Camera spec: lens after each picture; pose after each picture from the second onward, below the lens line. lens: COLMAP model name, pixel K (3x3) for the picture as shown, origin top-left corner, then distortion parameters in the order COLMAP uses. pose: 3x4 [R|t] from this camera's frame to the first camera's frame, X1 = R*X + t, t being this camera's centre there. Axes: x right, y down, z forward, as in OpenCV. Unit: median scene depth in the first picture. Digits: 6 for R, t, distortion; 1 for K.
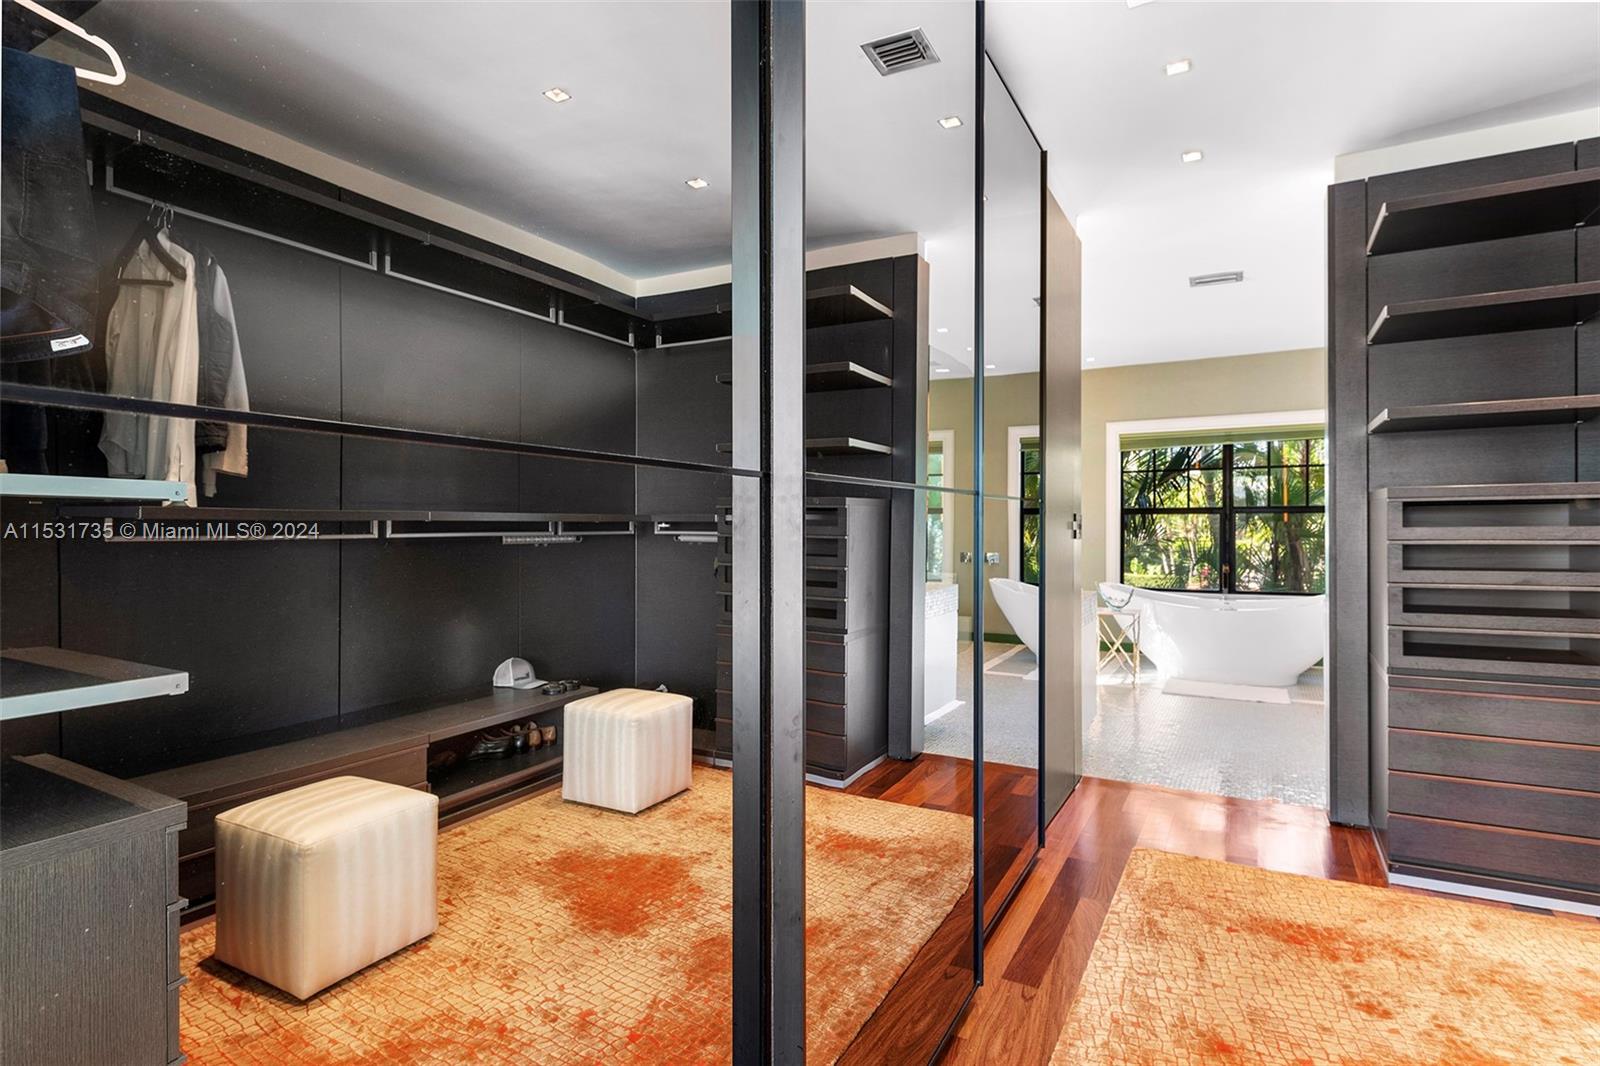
lens RADIAL K [[844.9, 0, 801.0], [0, 844.9, 532.8], [0, 0, 1]] dist [-0.005670, 0.000488]
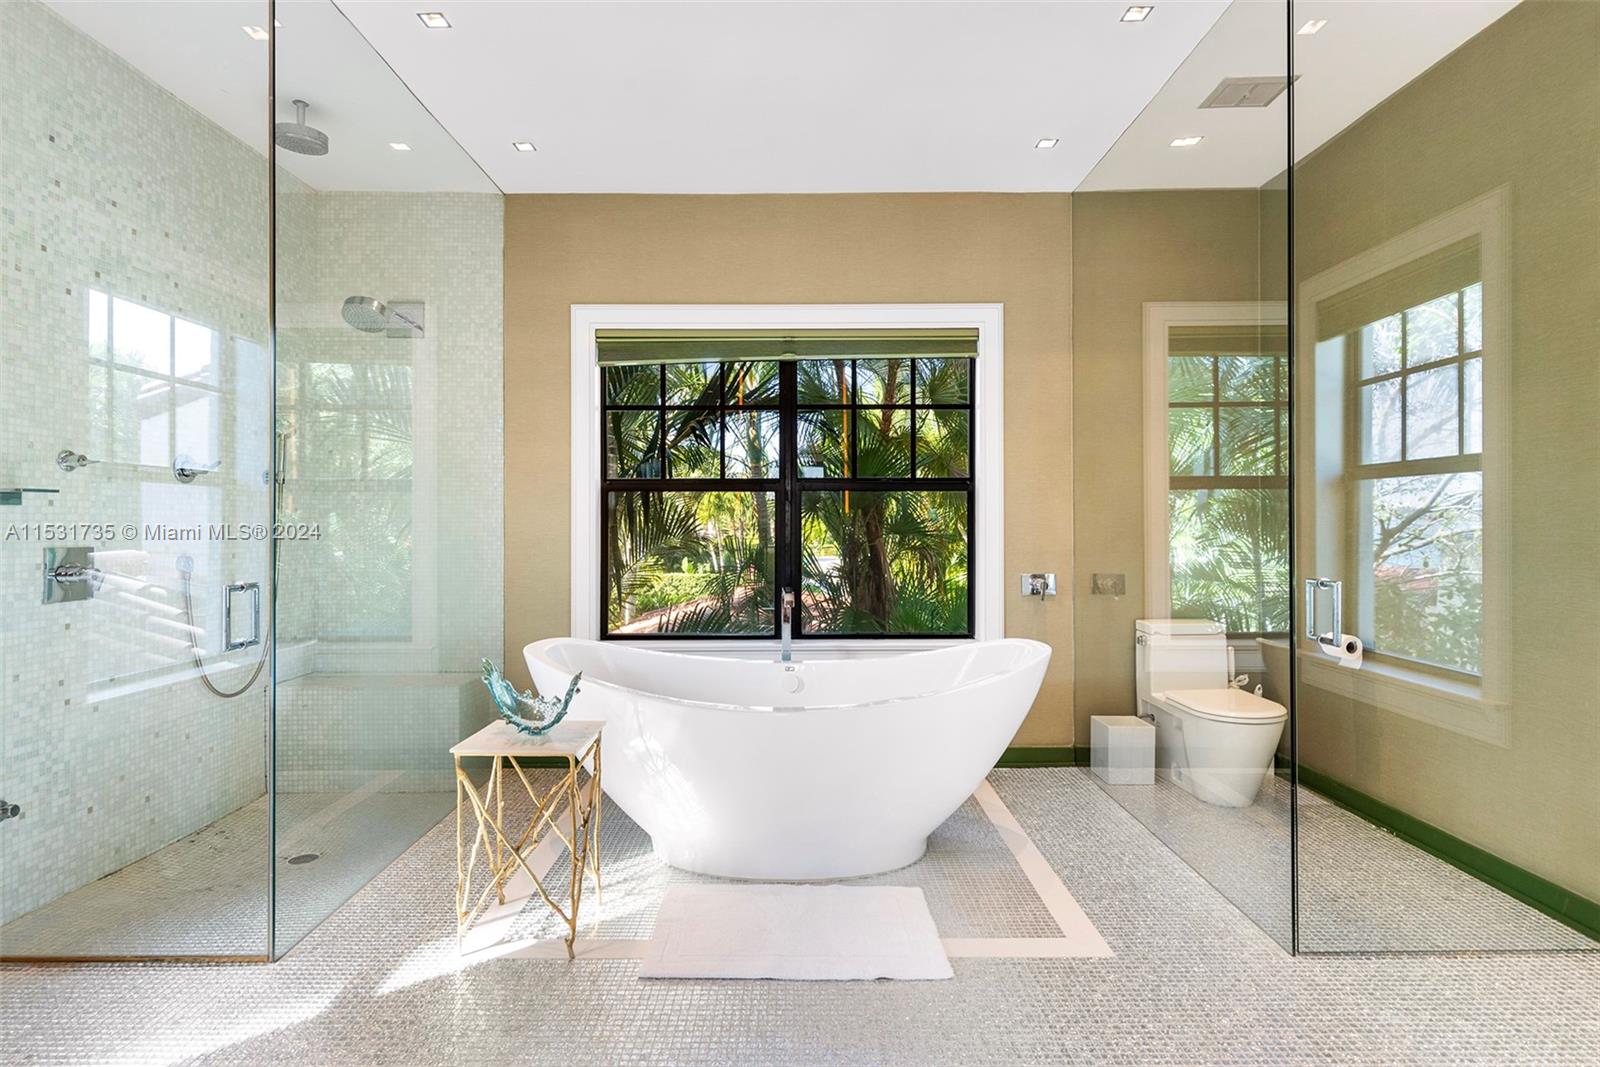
lens RADIAL K [[844.9, 0, 802.7], [0, 844.9, 529.6], [0, 0, 1]] dist [-0.005670, 0.000488]
pose [[0.875168, 0.000722, 0.483818, 0.258518], [-0.000626, 1.000000, -0.000360, -0.002334], [-0.483818, 0.000012, 0.875169, 0.530833]]
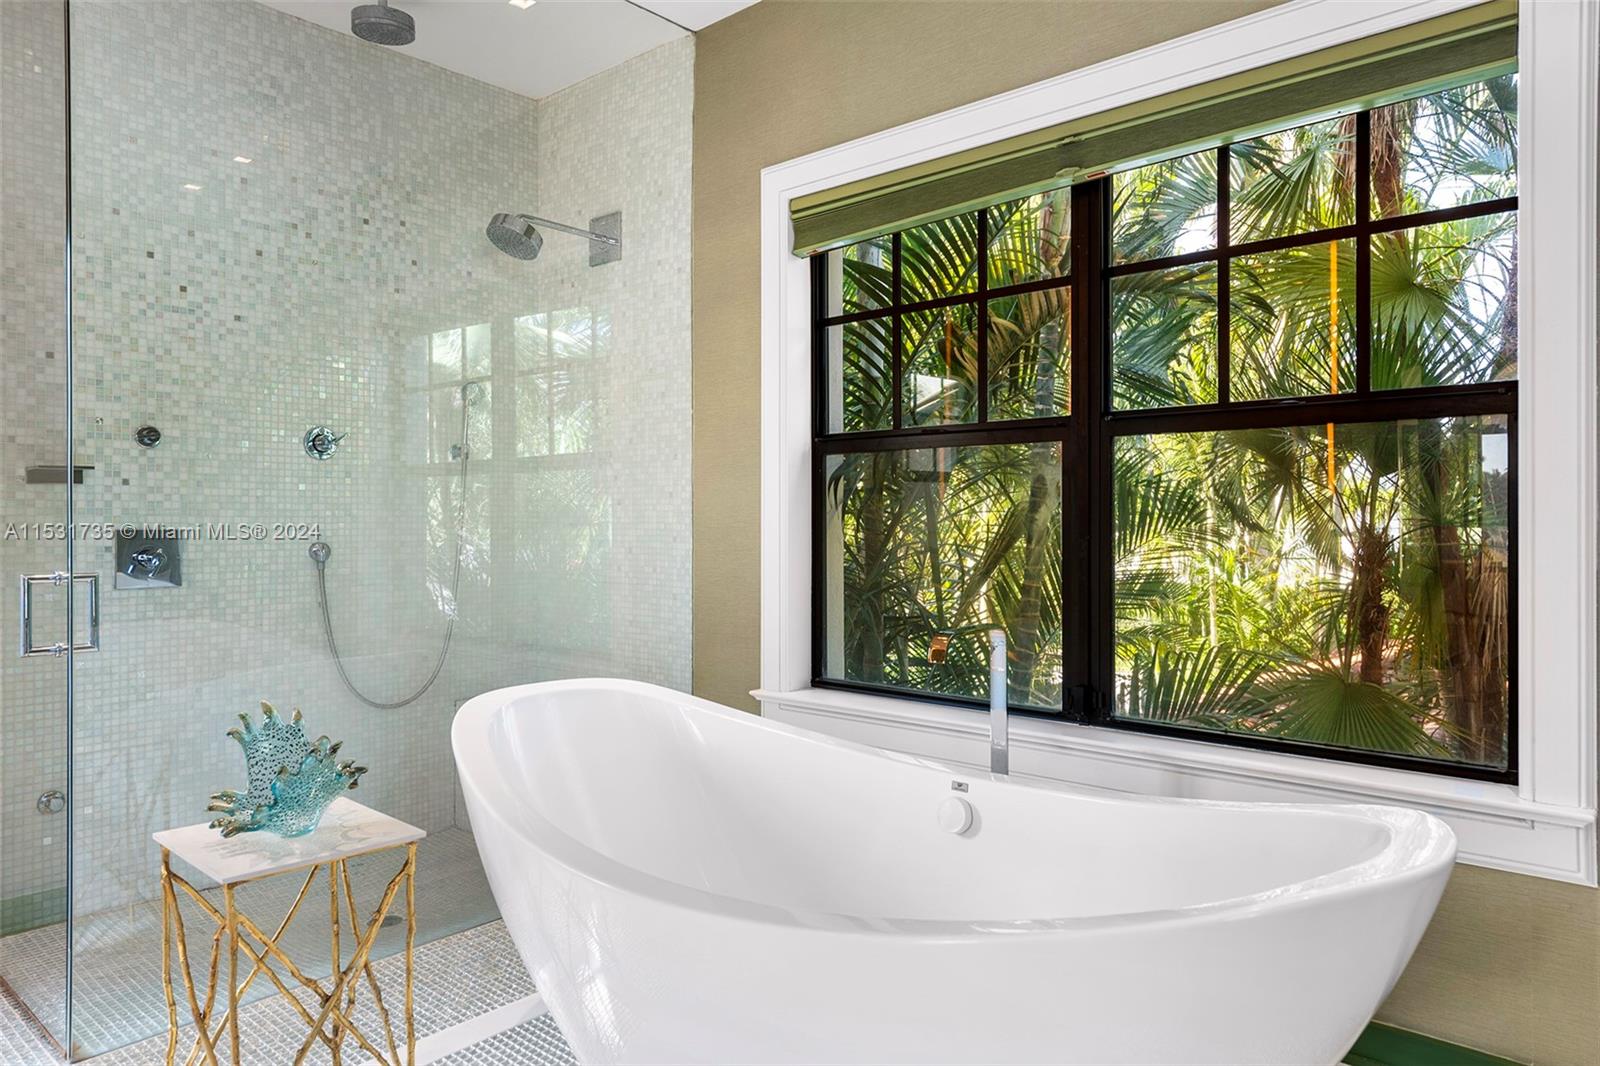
lens RADIAL K [[1021.6, 0, 796.8], [0, 1021.6, 524.9], [0, 0, 1]] dist [0.007919, -0.005961]
pose [[0.970258, 0.008240, -0.241934, 0.479560], [-0.007632, 0.999965, 0.003448, -0.000209], [0.241954, -0.001499, 0.970287, 0.649697]]
